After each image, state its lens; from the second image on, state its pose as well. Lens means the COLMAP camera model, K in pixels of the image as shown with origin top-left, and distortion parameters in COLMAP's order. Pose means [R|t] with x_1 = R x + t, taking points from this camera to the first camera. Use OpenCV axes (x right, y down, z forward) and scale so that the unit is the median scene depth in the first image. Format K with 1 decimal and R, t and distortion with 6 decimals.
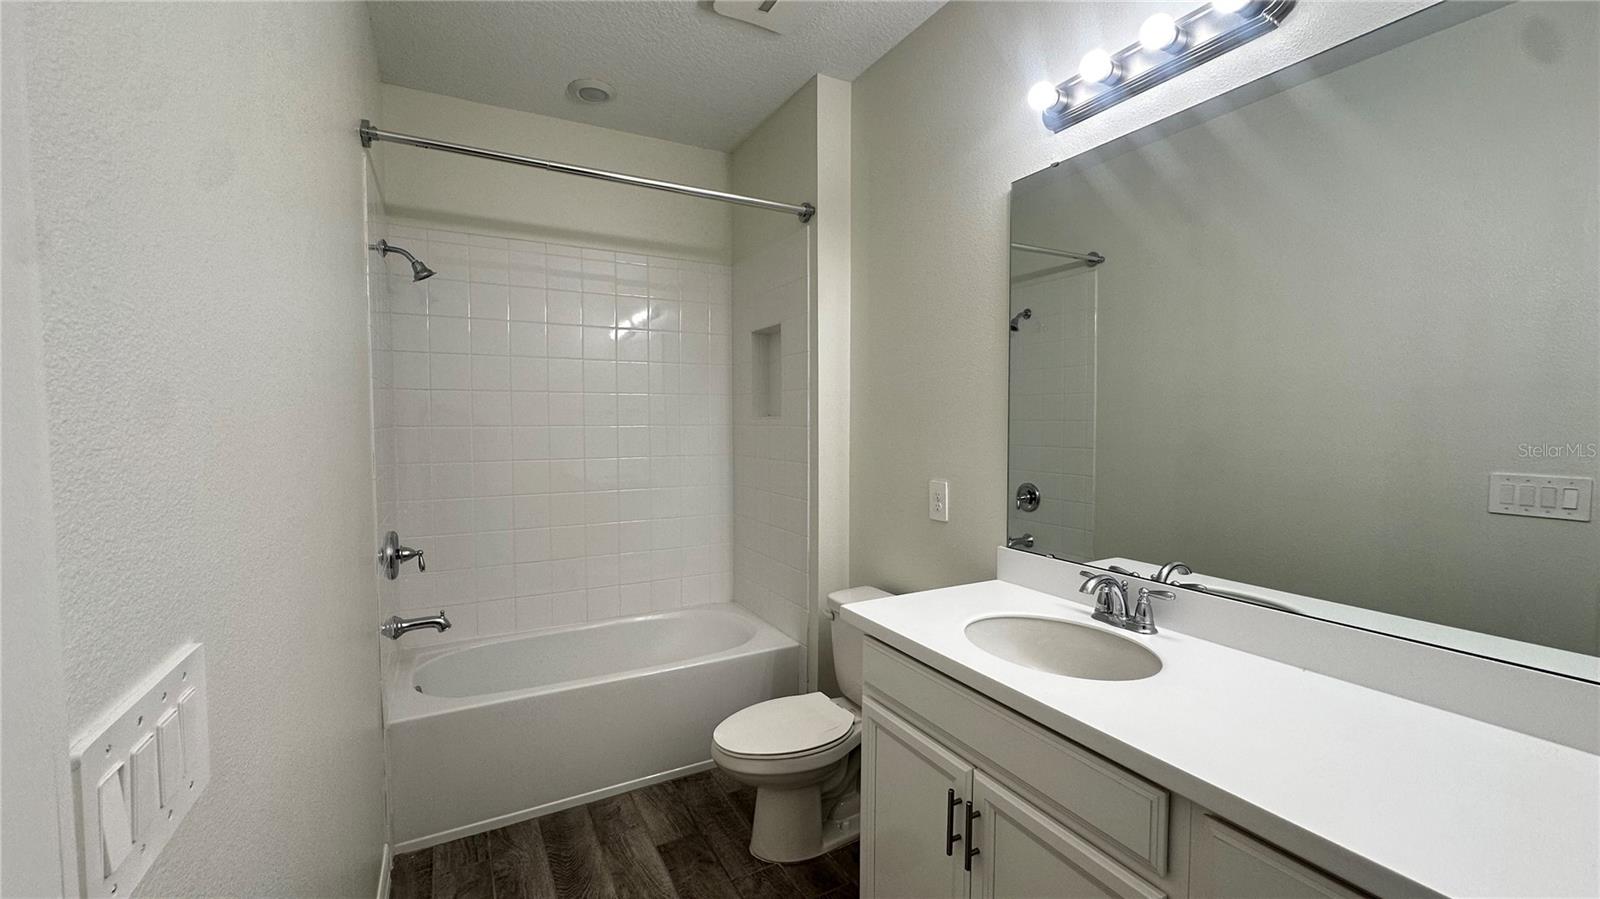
lens RADIAL K [[642.0, 0, 801.0], [0, 642.0, 449.2], [0, 0, 1]] dist [-0.002975, 0.000345]
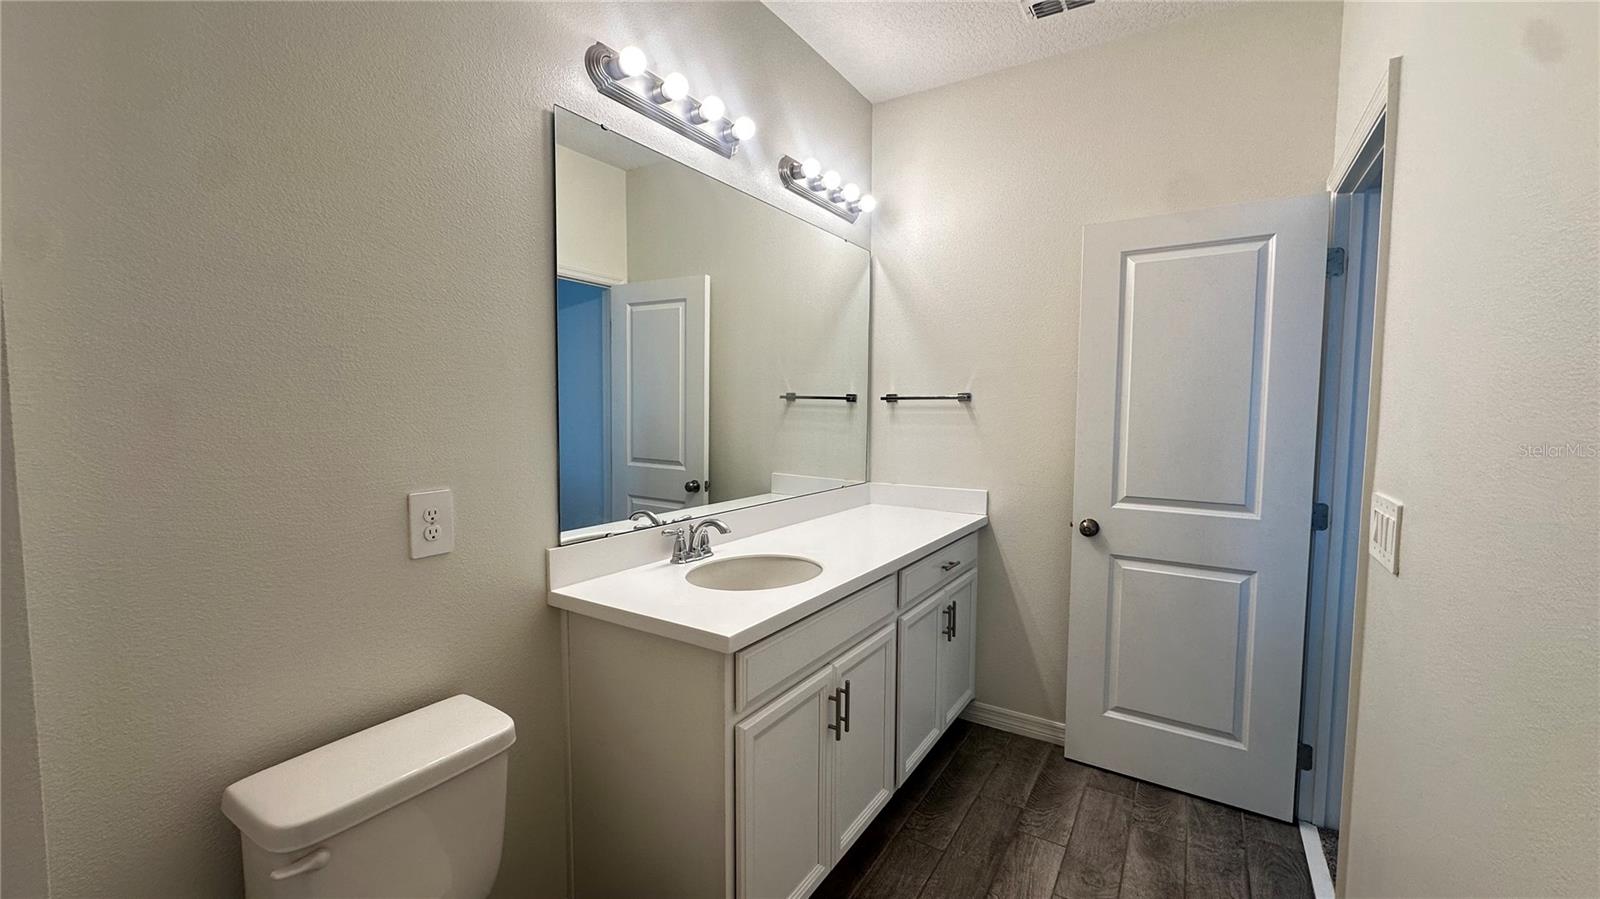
lens RADIAL K [[646.8, 0, 800.0], [0, 646.8, 449.5], [0, 0, 1]] dist [-0.002334, -0.000078]
pose [[-0.485936, -0.063373, 0.871694, -0.748956], [0.030999, 0.995490, 0.089654, -0.050769], [-0.873444, 0.070588, -0.481780, 1.522476]]
